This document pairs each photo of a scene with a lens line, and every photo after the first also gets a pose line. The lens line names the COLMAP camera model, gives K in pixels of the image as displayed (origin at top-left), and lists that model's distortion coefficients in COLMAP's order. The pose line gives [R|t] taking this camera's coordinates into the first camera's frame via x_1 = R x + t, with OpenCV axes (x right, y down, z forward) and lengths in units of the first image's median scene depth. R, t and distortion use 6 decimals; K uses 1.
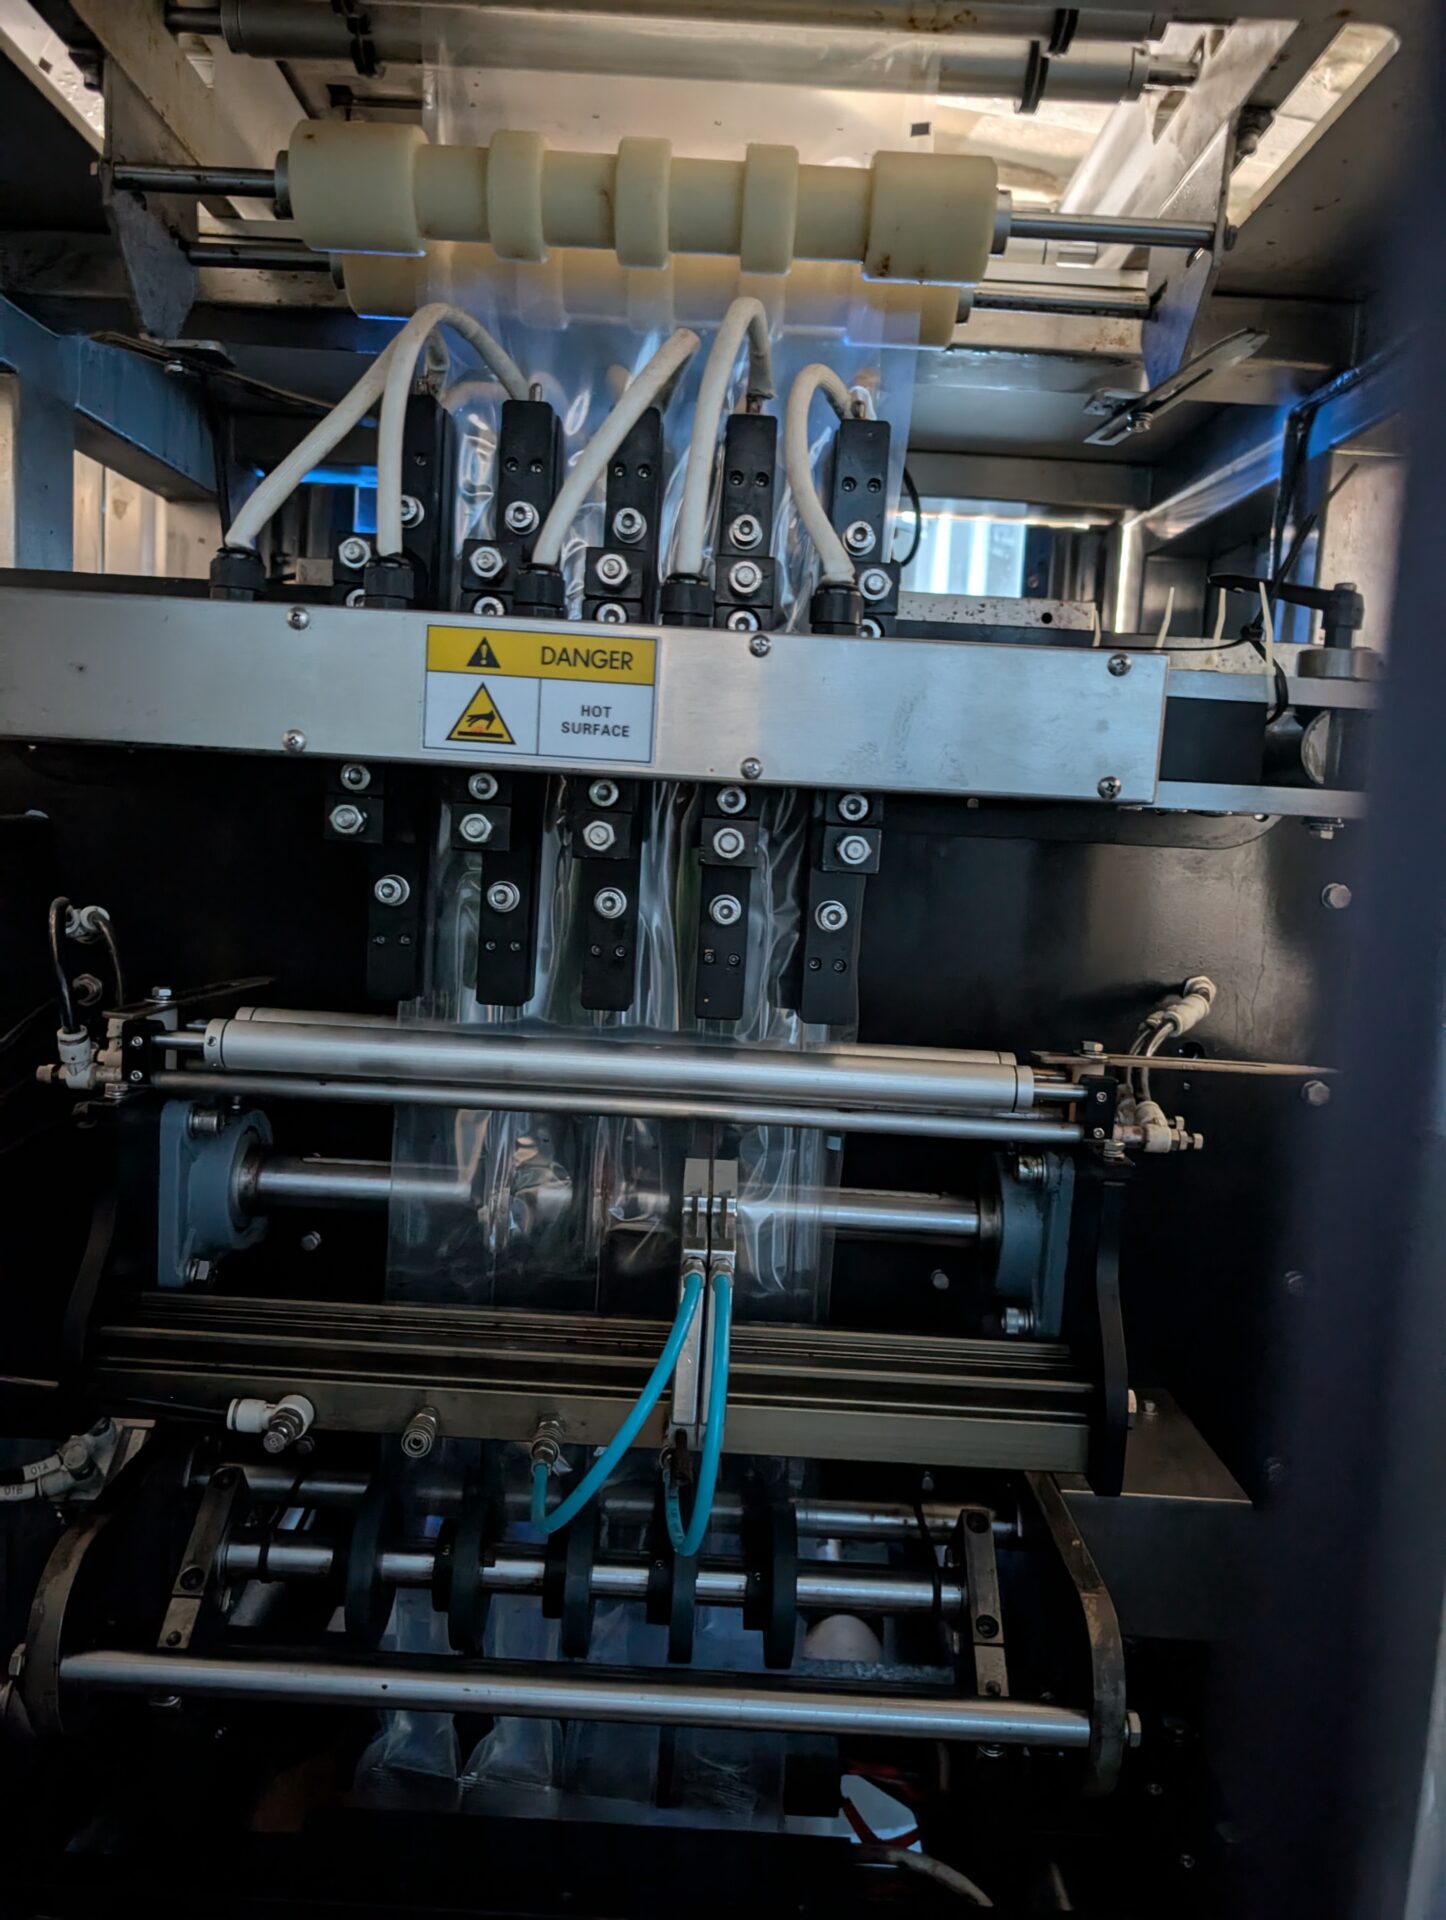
lens RADIAL K [[1372.6, 0, 723.0], [0, 1372.6, 960.0], [0, 0, 1]] dist [0.004535, 0.001564]
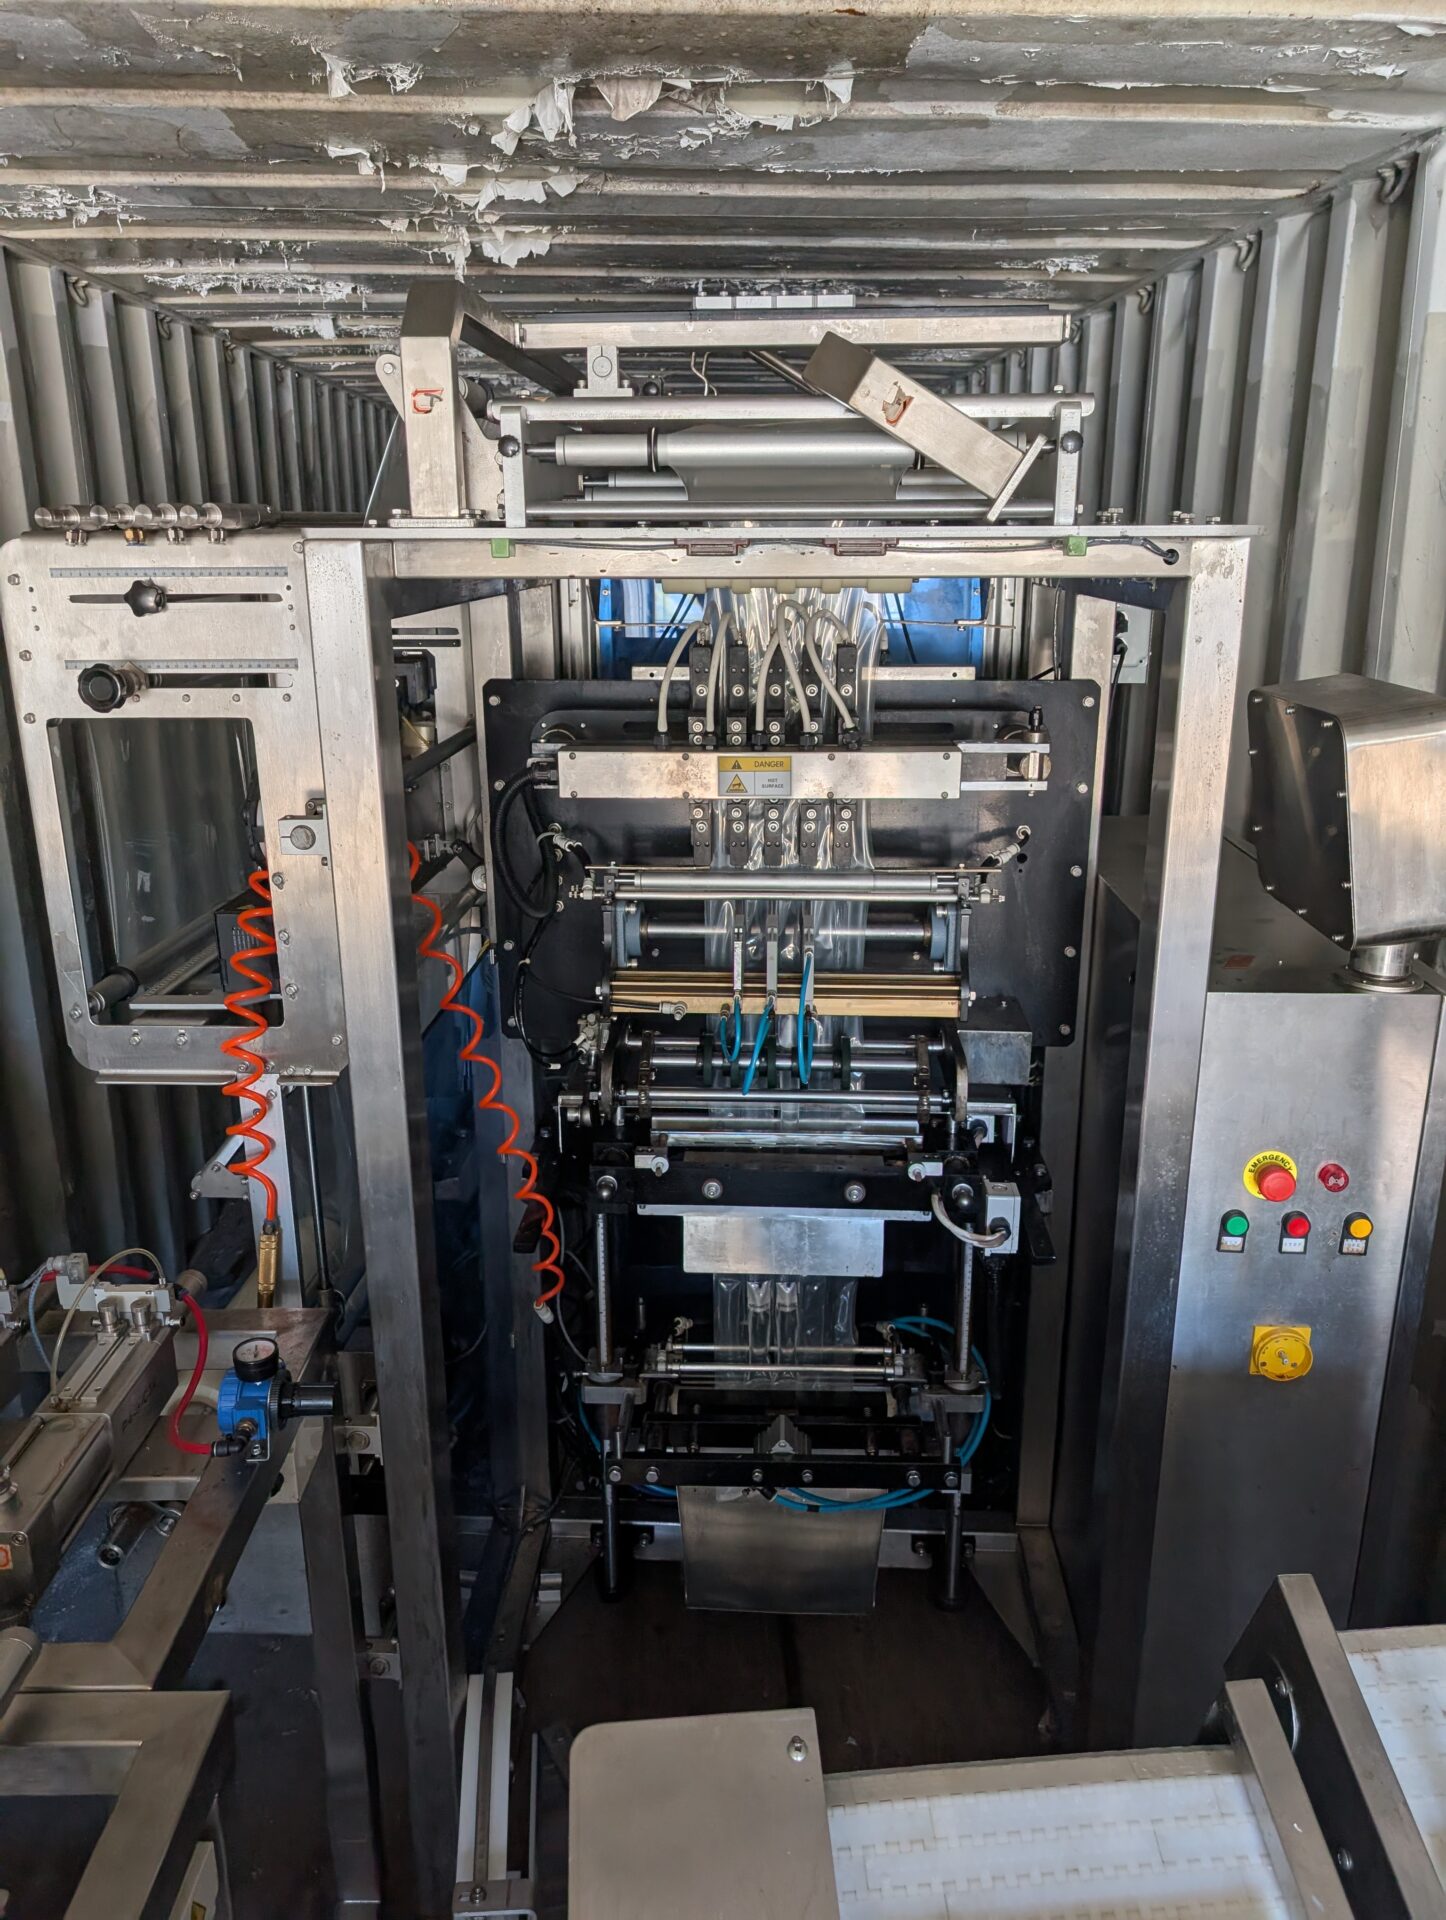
lens RADIAL K [[1372.6, 0, 723.0], [0, 1372.6, 960.0], [0, 0, 1]] dist [0.004535, 0.001564]
pose [[0.991460, -0.046673, -0.121770, 0.123963], [0.069206, 0.979735, 0.187963, -0.290358], [0.110530, -0.194786, 0.974598, -1.681960]]
